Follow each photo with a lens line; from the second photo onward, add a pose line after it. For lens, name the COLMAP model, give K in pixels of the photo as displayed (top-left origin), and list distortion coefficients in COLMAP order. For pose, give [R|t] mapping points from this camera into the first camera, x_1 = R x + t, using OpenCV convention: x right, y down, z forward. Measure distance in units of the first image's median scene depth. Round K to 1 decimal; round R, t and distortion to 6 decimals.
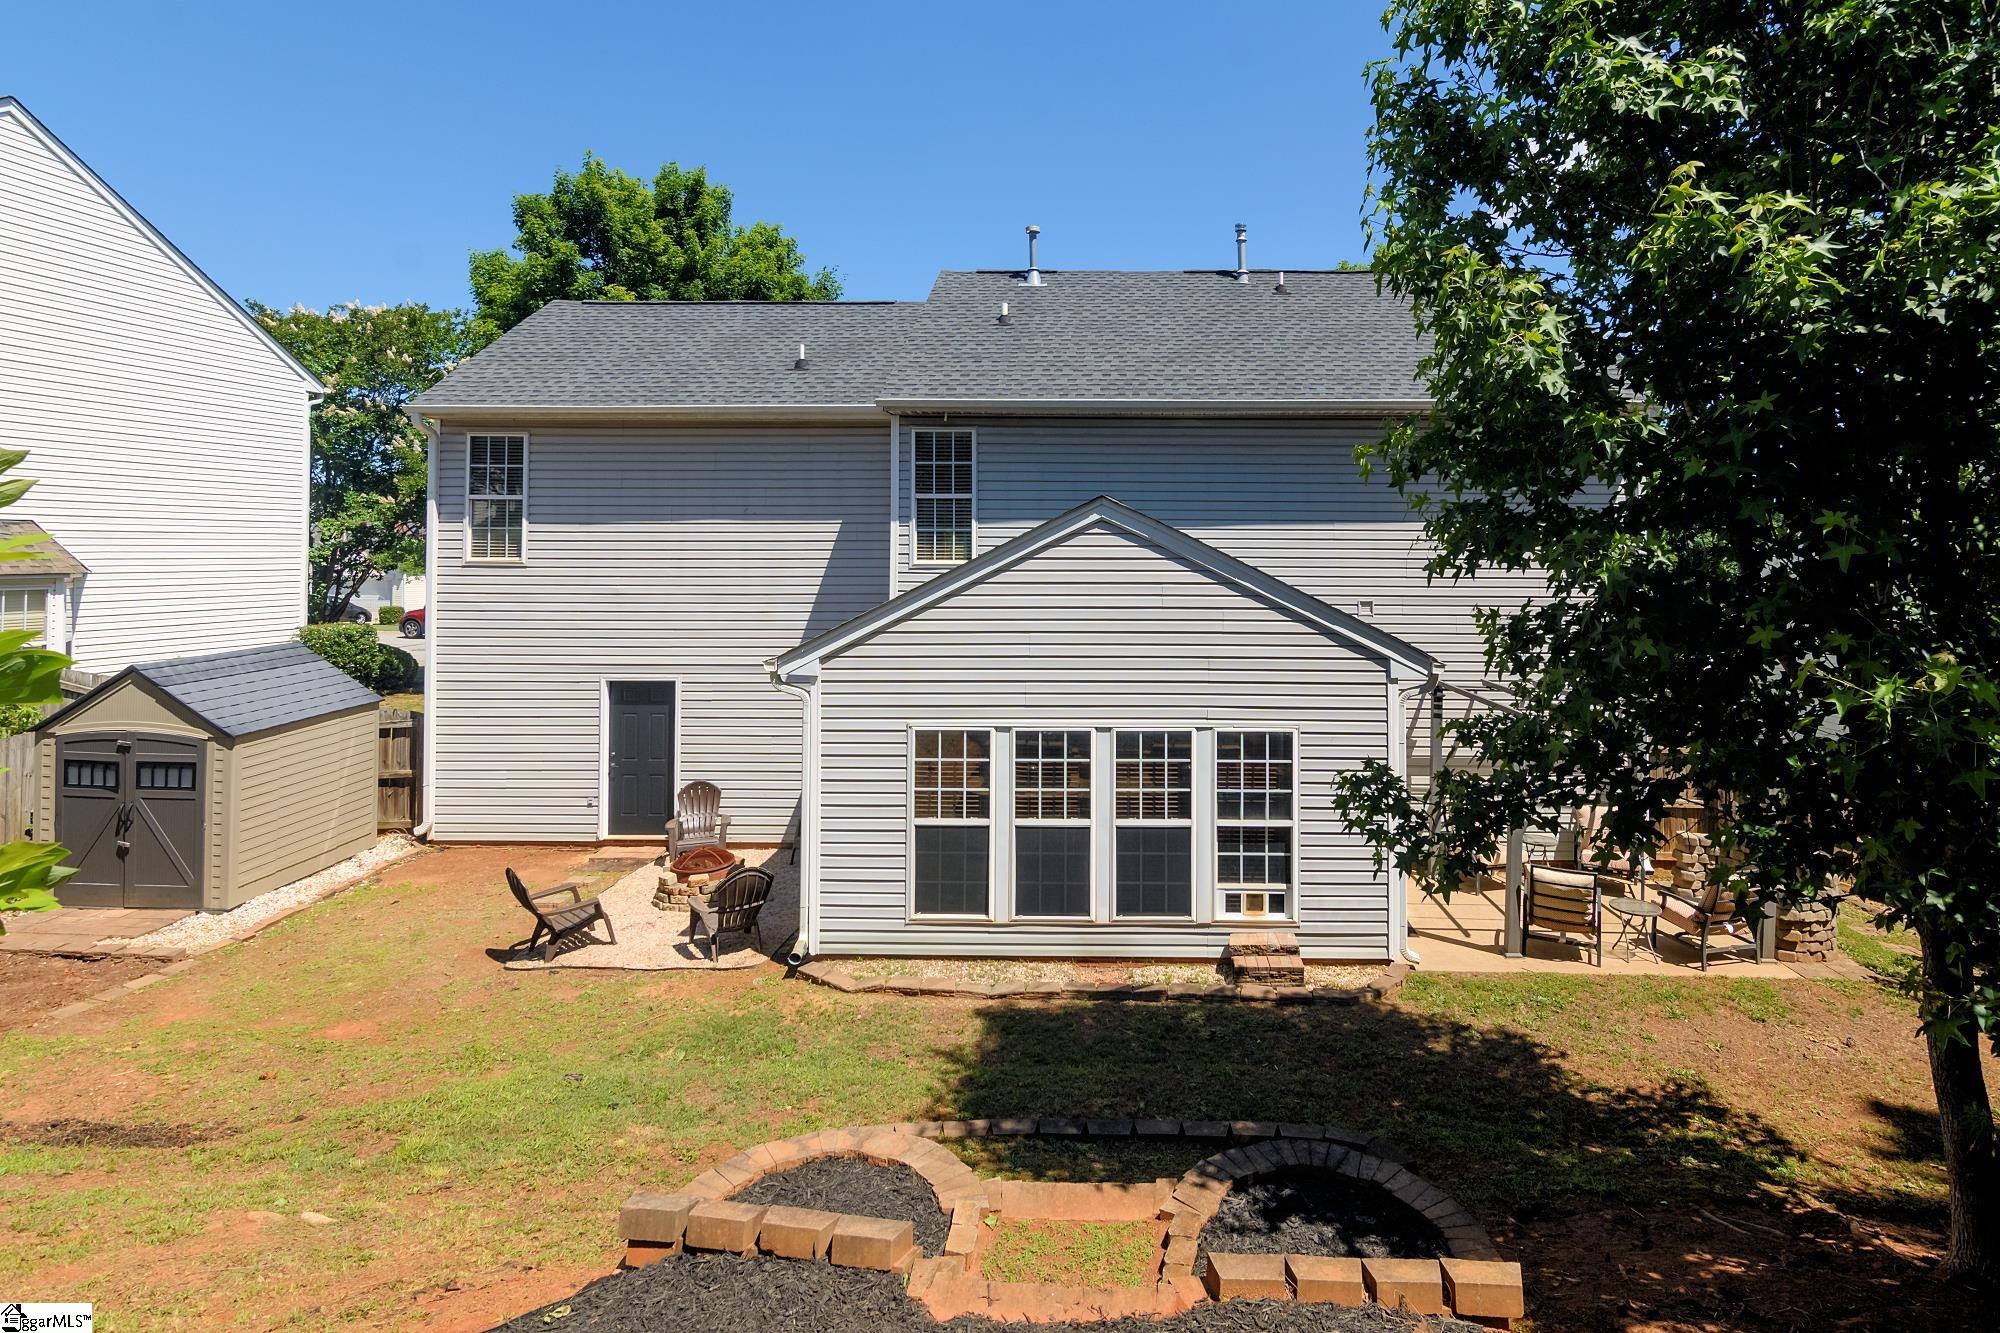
lens RADIAL K [[958.7, 0, 1071.7], [0, 958.7, 549.7], [0, 0, 1]] dist [-0.001475, 0.000360]
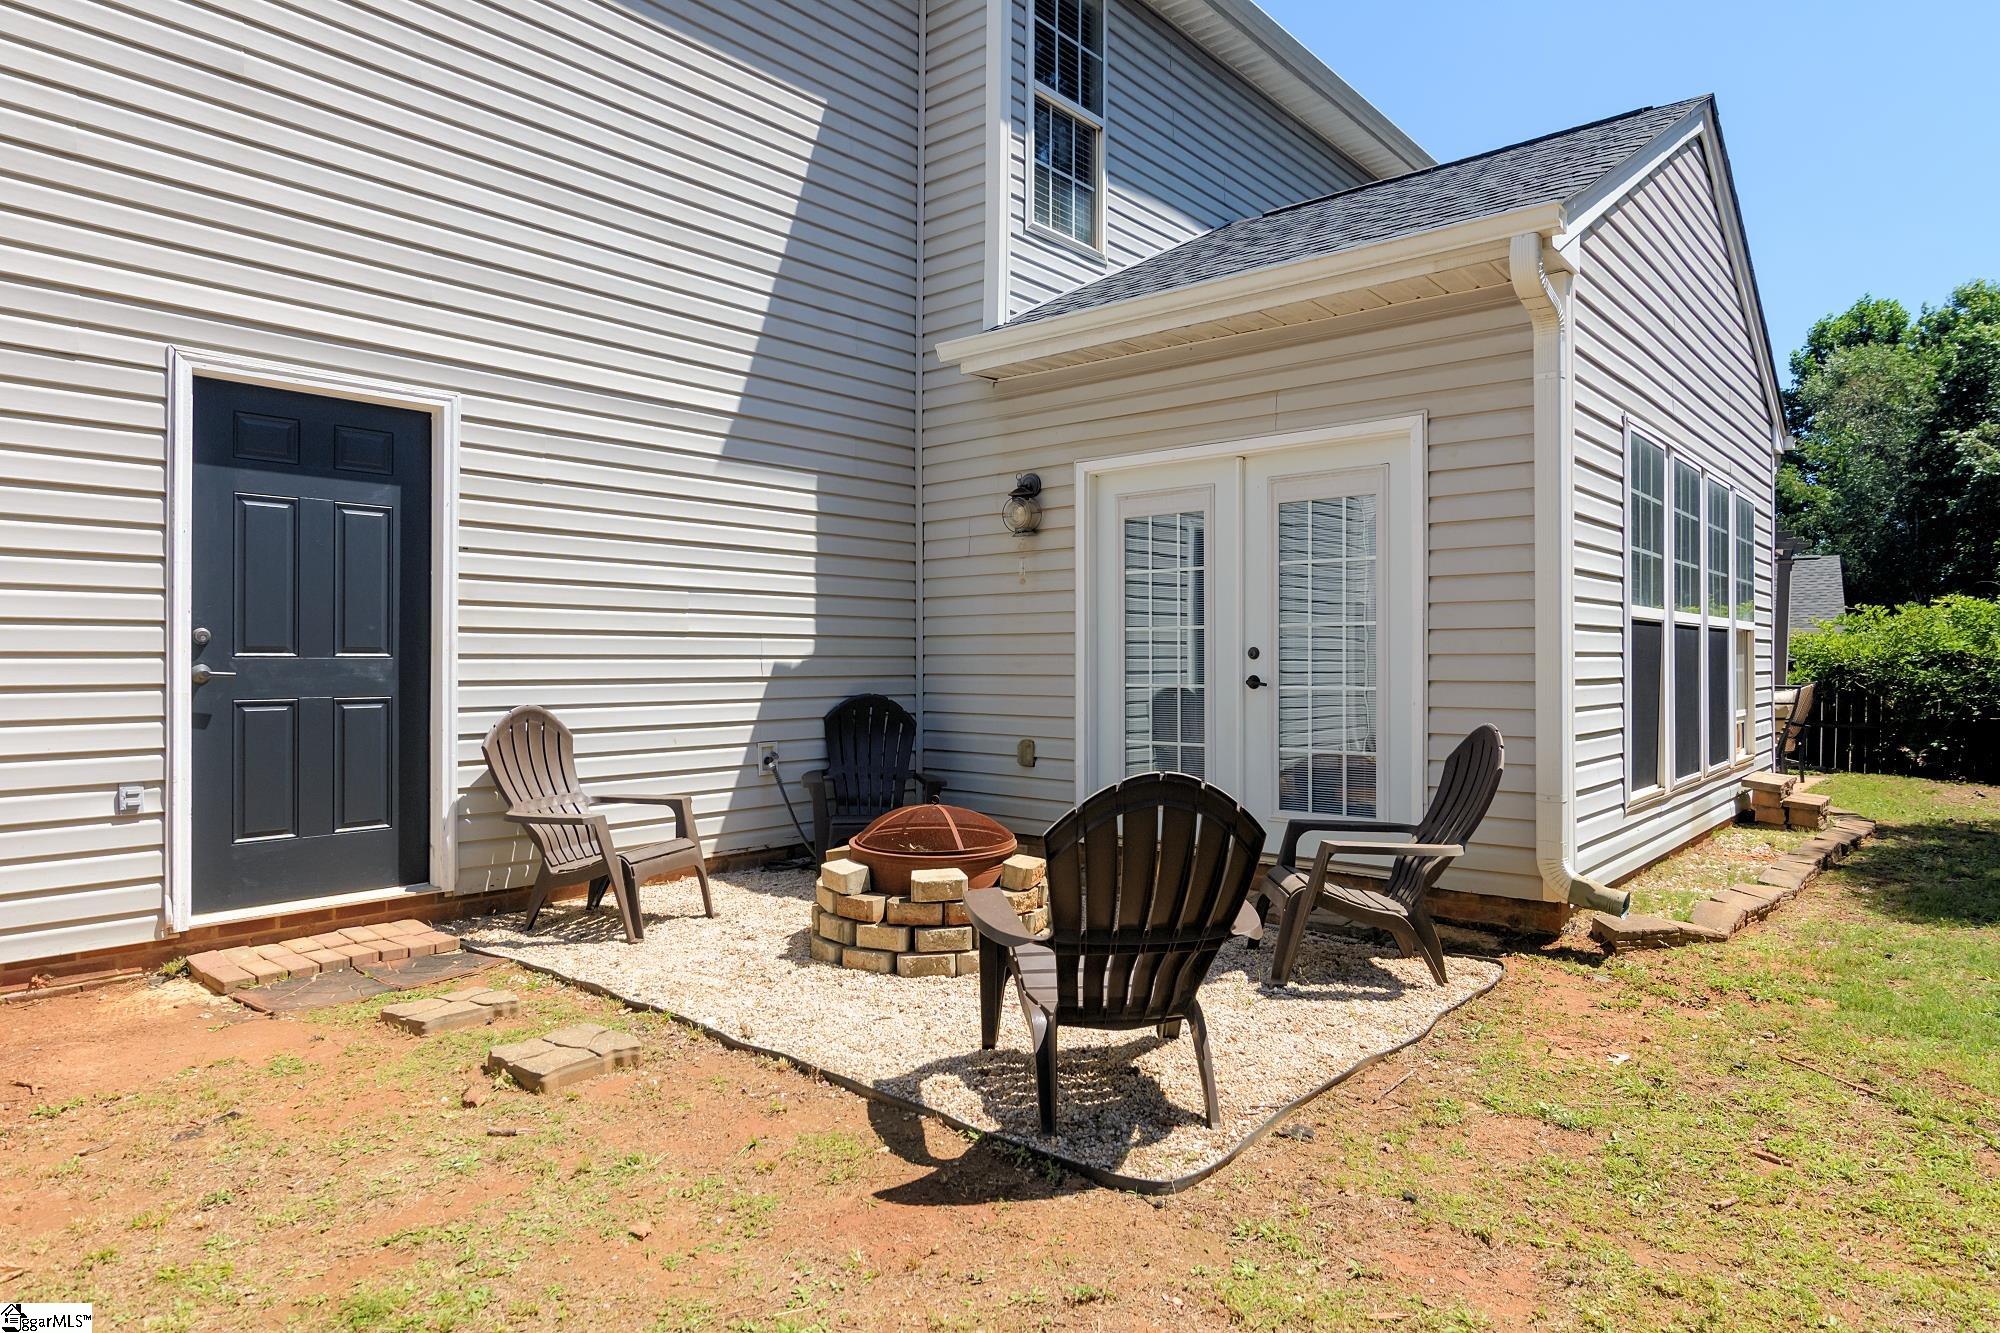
lens RADIAL K [[1163.0, 0, 966.9], [0, 1163.0, 657.3], [0, 0, 1]] dist [0.007592, 0.002374]
pose [[0.657918, -0.001200, 0.753089, -0.595610], [-0.013666, 0.999815, 0.013531, 0.213793], [-0.752966, -0.019194, 0.657780, 0.601273]]
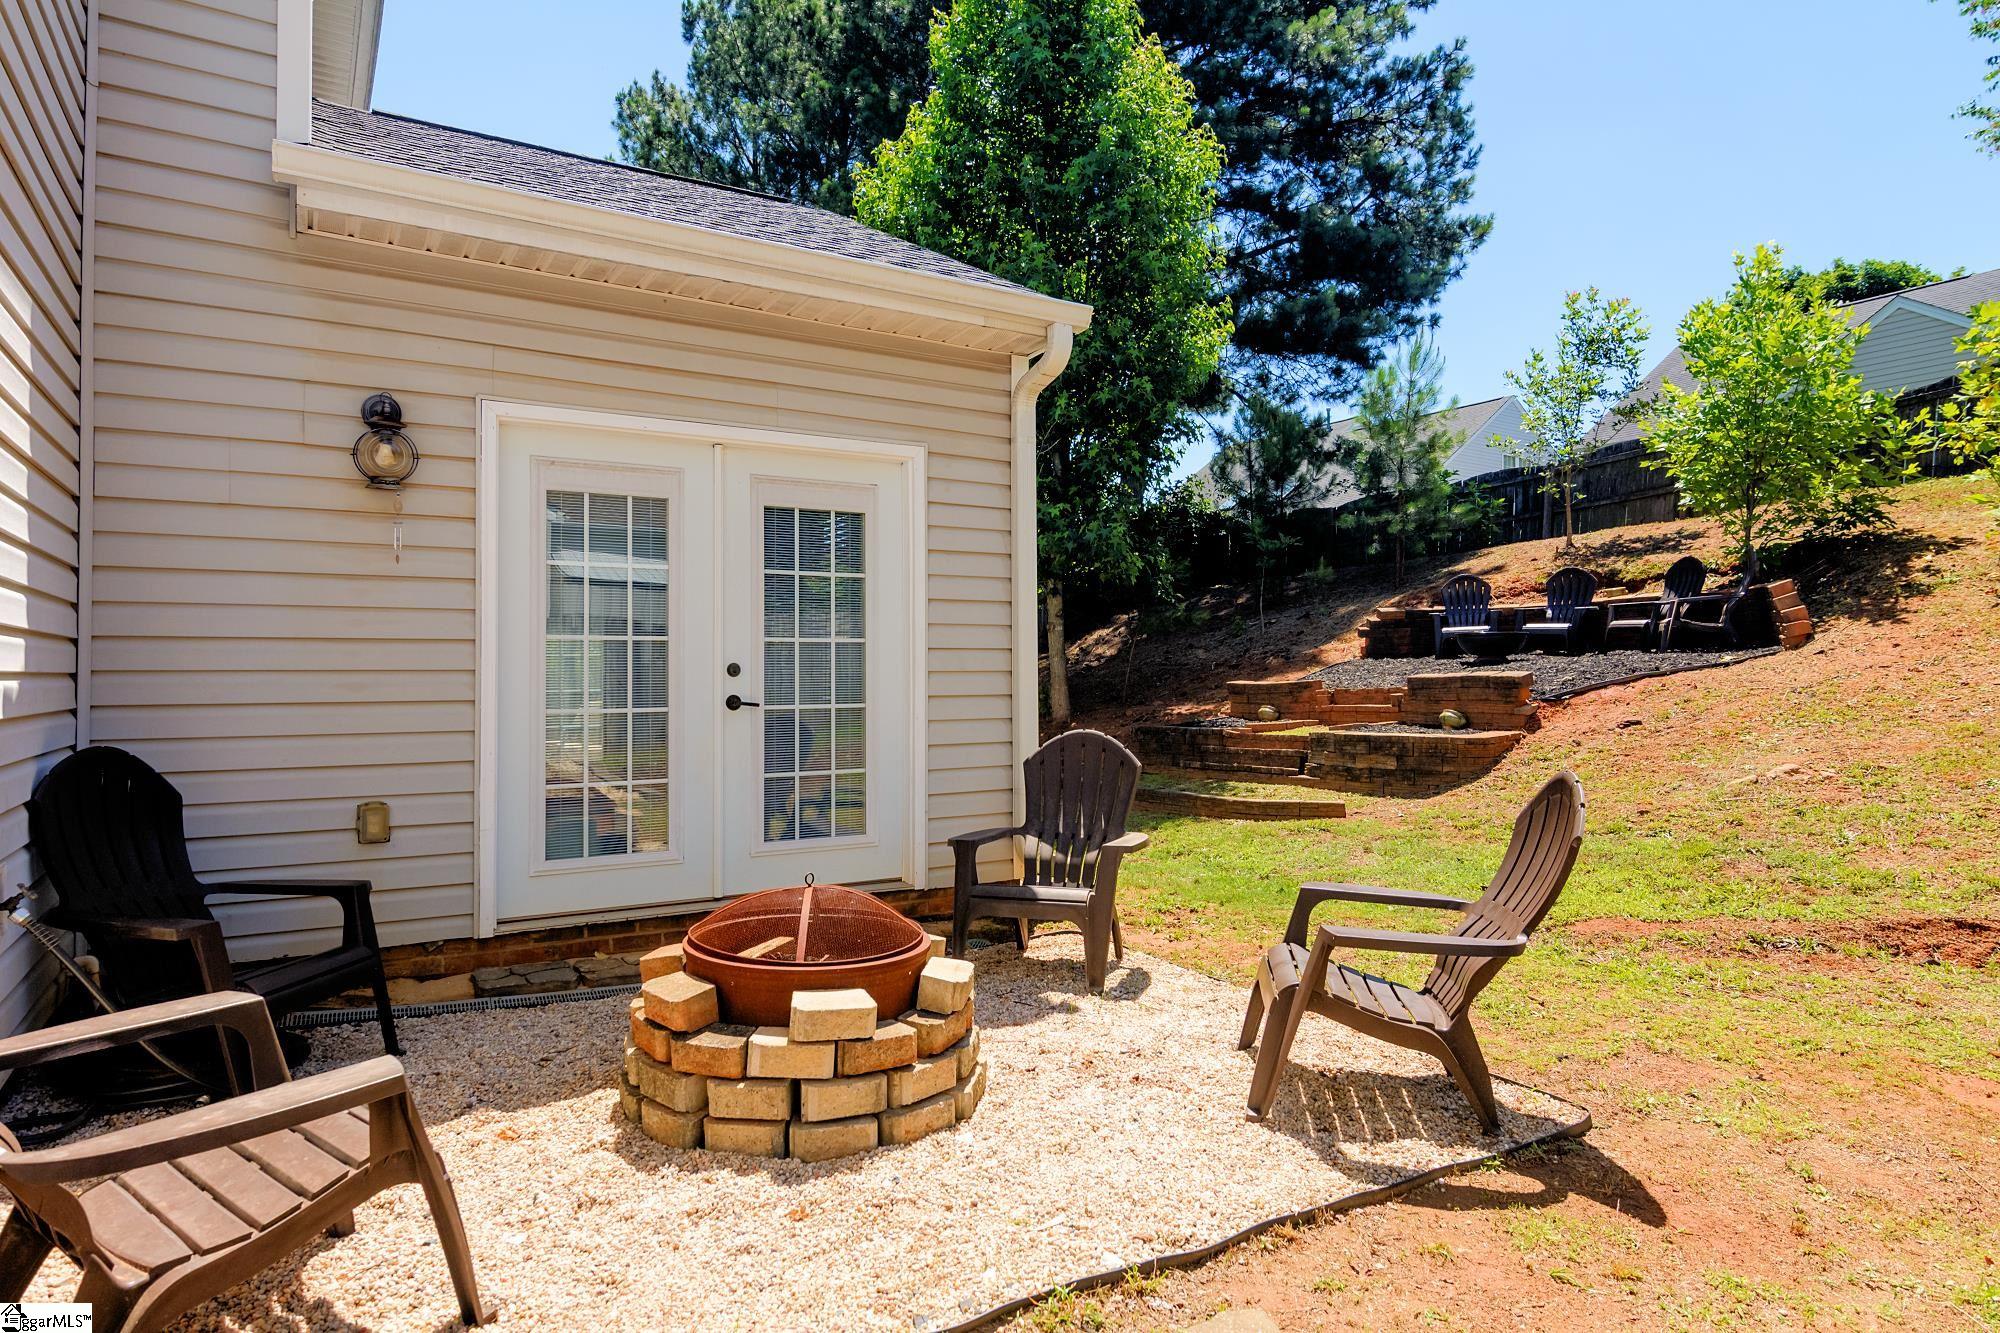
lens RADIAL K [[1163.0, 0, 966.9], [0, 1163.0, 657.3], [0, 0, 1]] dist [0.007592, 0.002374]
pose [[-0.514125, 0.008119, 0.857677, -0.564941], [-0.016366, 0.999680, -0.019274, 0.218880], [-0.857559, -0.023946, -0.513827, 0.954023]]
